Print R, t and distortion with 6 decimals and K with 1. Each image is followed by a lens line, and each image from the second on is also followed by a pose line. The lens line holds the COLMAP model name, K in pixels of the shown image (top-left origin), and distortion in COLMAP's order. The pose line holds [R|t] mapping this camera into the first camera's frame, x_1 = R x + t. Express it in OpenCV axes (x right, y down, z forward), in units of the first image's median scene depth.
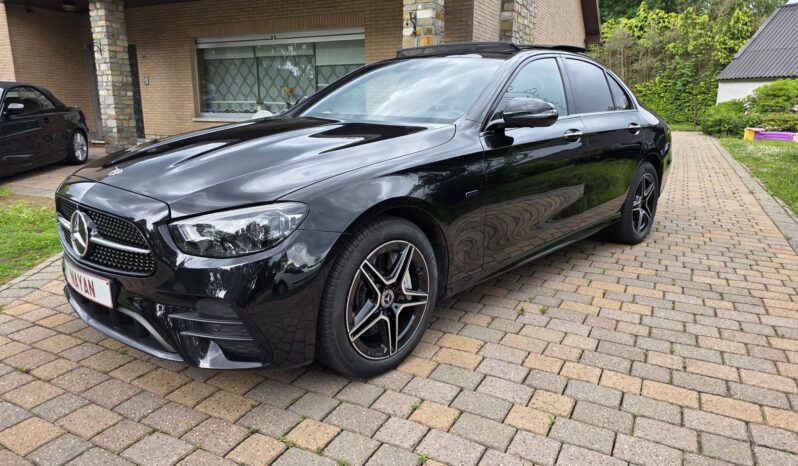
lens RADIAL K [[538.6, 0, 397.0], [0, 538.6, 229.4], [0, 0, 1]] dist [0.050246, -0.043895]
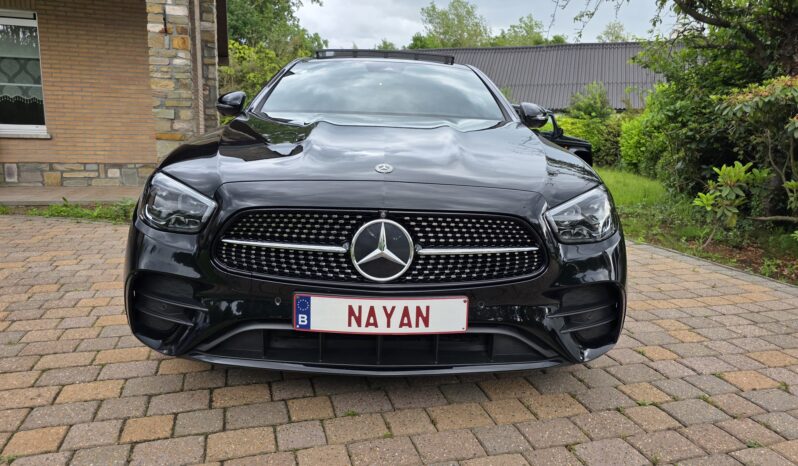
lens RADIAL K [[538.6, 0, 397.0], [0, 538.6, 229.4], [0, 0, 1]] dist [0.050246, -0.043895]
pose [[0.708065, -0.108787, 0.697717, -0.341634], [0.138765, 0.990232, 0.013572, -0.008528], [-0.692379, 0.087209, 0.716245, 0.147738]]
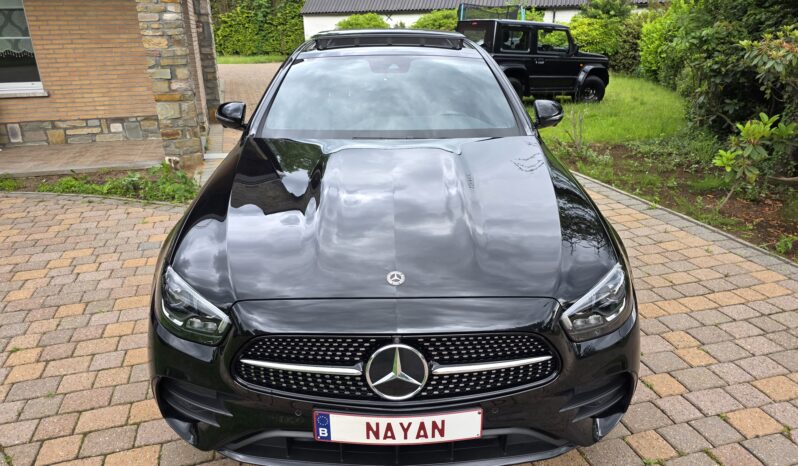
lens RADIAL K [[537.8, 0, 391.3], [0, 537.8, 231.8], [0, 0, 1]] dist [0.045378, -0.039225]
pose [[0.719916, -0.263137, 0.642246, -0.322418], [0.174252, 0.964232, 0.199733, -0.103937], [-0.671831, -0.031879, 0.740018, 0.148285]]
